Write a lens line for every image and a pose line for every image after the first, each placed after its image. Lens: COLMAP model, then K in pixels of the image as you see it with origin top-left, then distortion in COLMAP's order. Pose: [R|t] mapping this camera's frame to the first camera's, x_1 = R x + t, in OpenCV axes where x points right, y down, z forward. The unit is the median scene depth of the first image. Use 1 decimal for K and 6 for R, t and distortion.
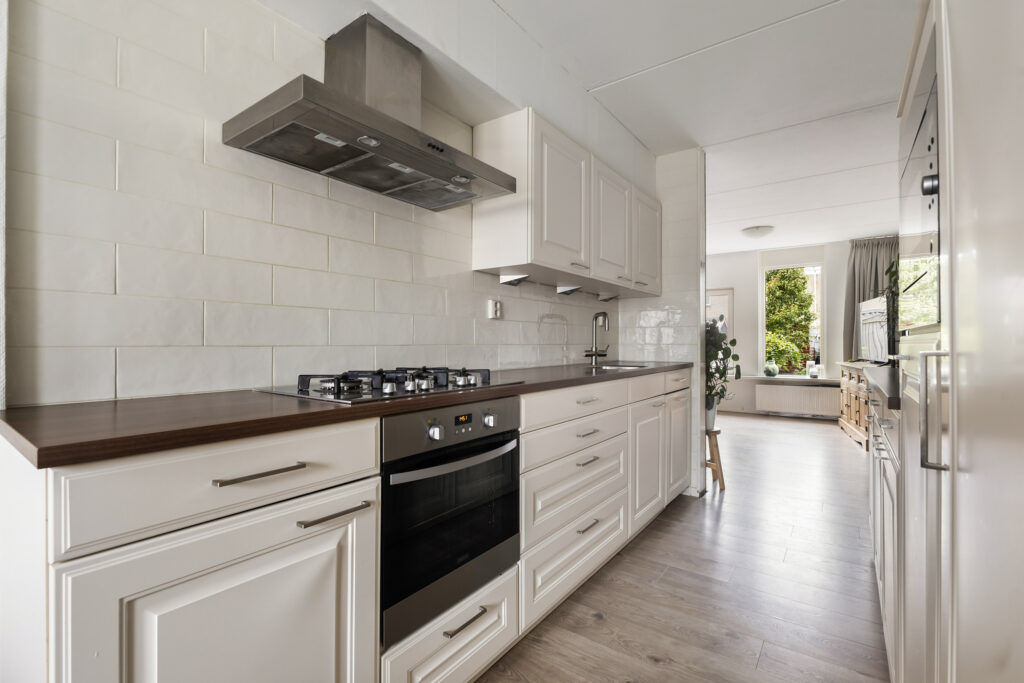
lens RADIAL K [[458.5, 0, 512.0], [0, 458.5, 341.5], [0, 0, 1]] dist [-0.002739, -0.000067]
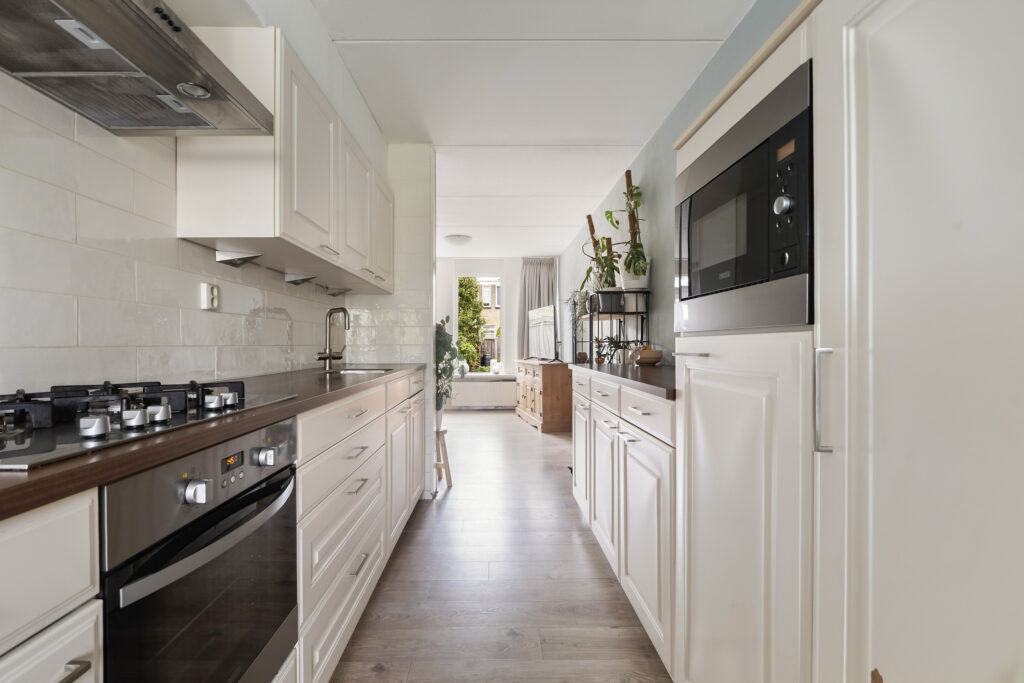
lens RADIAL K [[469.1, 0, 495.8], [0, 469.1, 348.2], [0, 0, 1]] dist [-0.004265, -0.000302]
pose [[0.805123, -0.007007, 0.593067, -0.086348], [0.000084, 0.999932, 0.011701, 0.001379], [-0.593108, -0.009371, 0.805068, 0.112687]]
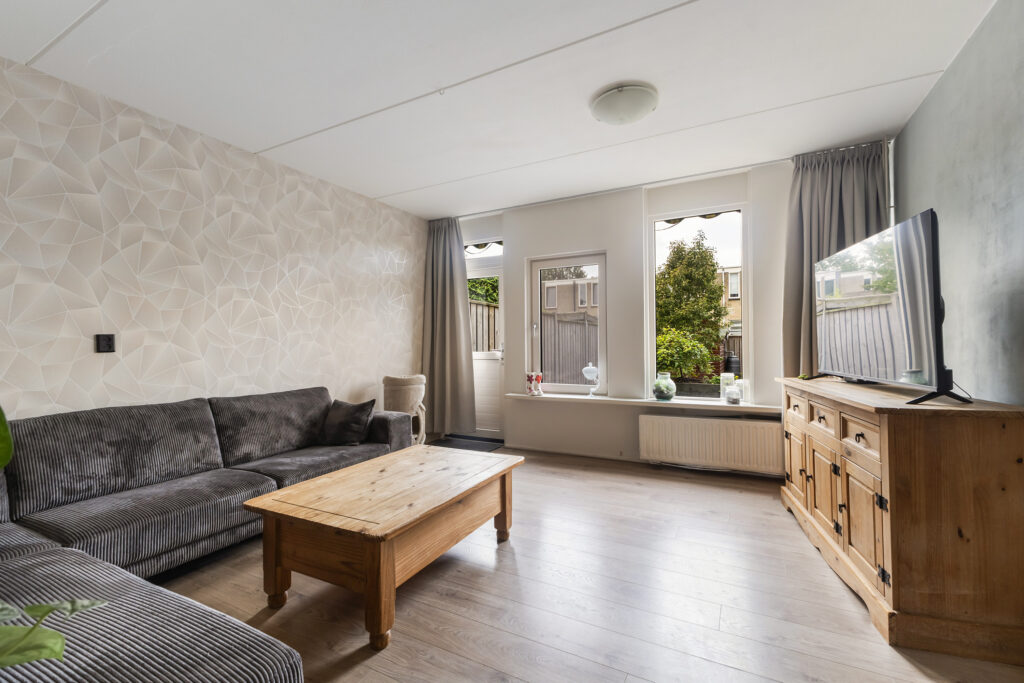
lens RADIAL K [[443.6, 0, 515.8], [0, 443.6, 342.9], [0, 0, 1]] dist [0.021811, -0.000040]
pose [[0.988535, -0.008680, 0.150745, 0.662039], [0.008818, 0.999961, -0.000245, 0.004286], [-0.150737, 0.001572, 0.988573, 1.054532]]
